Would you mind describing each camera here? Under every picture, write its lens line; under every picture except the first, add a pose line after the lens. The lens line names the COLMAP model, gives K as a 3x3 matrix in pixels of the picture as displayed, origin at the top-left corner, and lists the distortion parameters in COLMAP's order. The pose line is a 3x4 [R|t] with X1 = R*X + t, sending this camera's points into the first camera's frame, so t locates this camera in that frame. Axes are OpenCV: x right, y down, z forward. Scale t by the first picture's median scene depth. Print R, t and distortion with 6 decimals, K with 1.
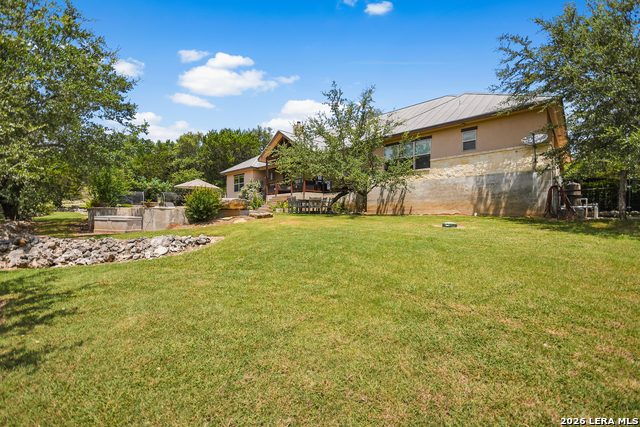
lens RADIAL K [[277.3, 0, 319.4], [0, 277.3, 214.7], [0, 0, 1]] dist [-0.003205, 0.000236]
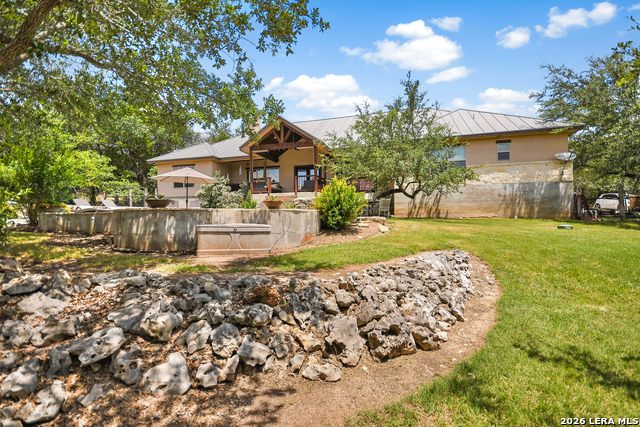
lens RADIAL K [[277.3, 0, 319.9], [0, 277.3, 215.4], [0, 0, 1]] dist [-0.003205, 0.000236]
pose [[0.885829, -0.001404, 0.464010, -0.642787], [0.004908, 0.999968, -0.006344, -0.005124], [-0.463986, 0.007897, 0.885807, 0.351099]]
